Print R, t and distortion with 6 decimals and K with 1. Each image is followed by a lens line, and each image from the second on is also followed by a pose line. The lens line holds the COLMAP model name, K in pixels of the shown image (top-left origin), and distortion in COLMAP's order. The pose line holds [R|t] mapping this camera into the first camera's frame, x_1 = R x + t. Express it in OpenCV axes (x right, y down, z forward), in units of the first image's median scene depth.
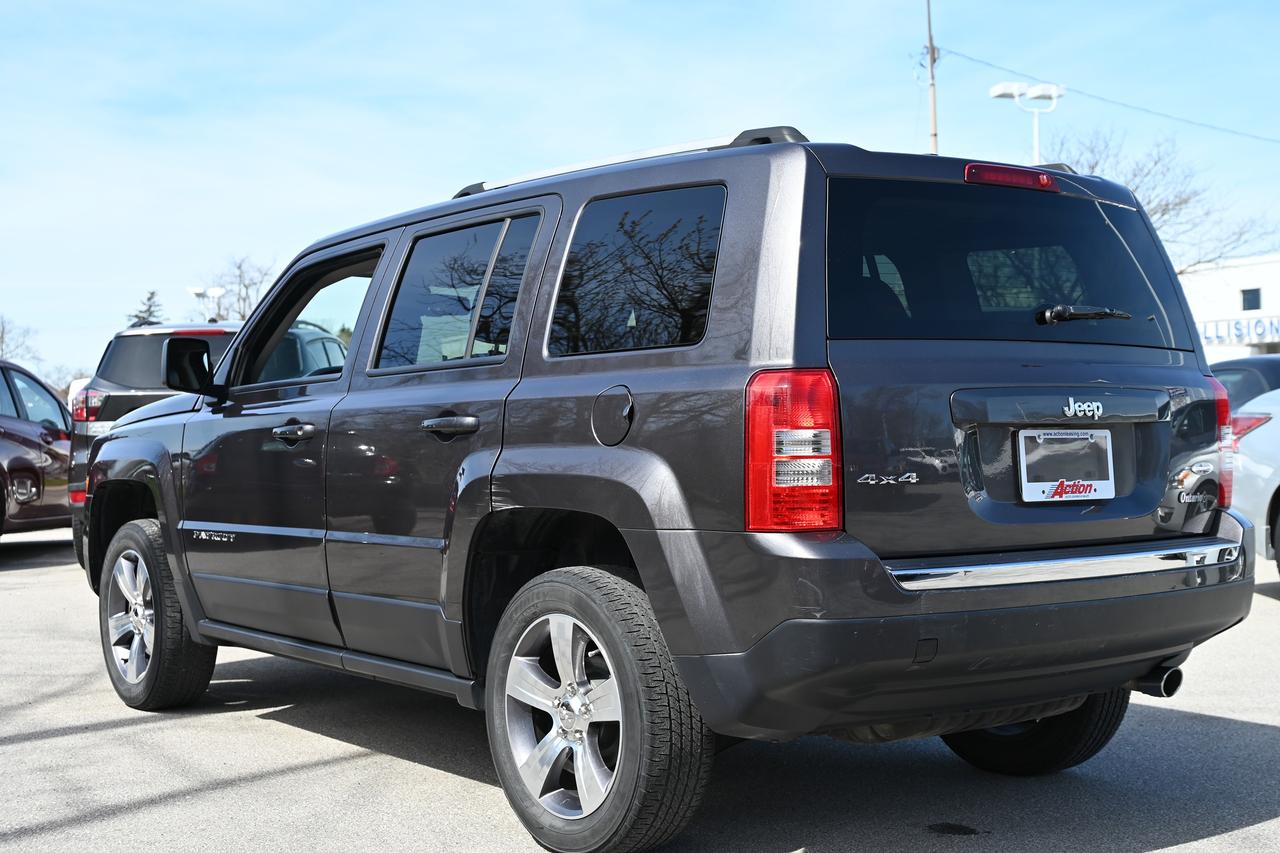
lens RADIAL K [[1605.3, 0, 640.0], [0, 1605.3, 426.5], [0, 0, 1]] dist [-0.015355, -0.010495]
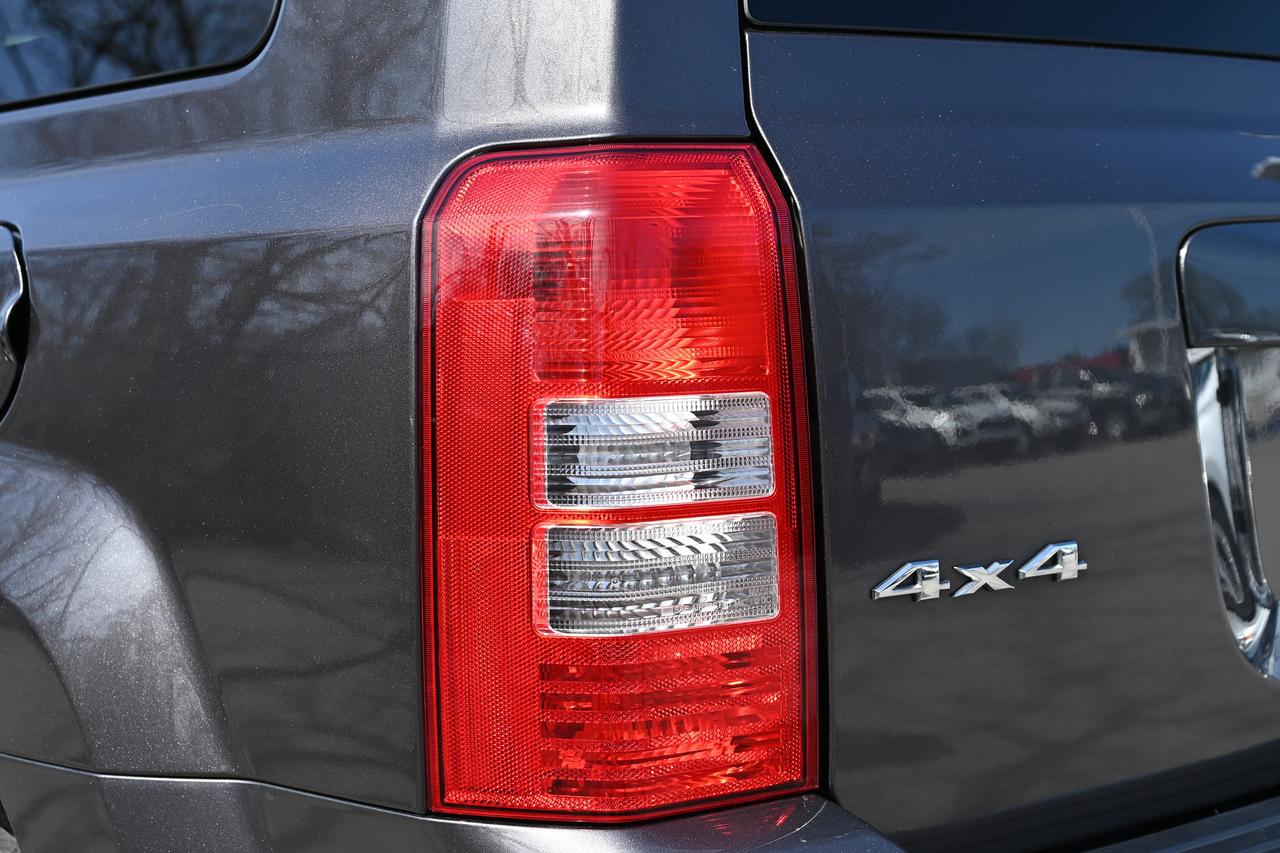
lens RADIAL K [[1921.0, 0, 640.0], [0, 1921.0, 426.5], [0, 0, 1]] dist [0.145489, -0.003061]
pose [[0.990776, -0.021183, 0.133843, 0.059109], [0.012741, 0.997893, 0.063621, -0.011428], [-0.134909, -0.061329, 0.988958, 0.703651]]
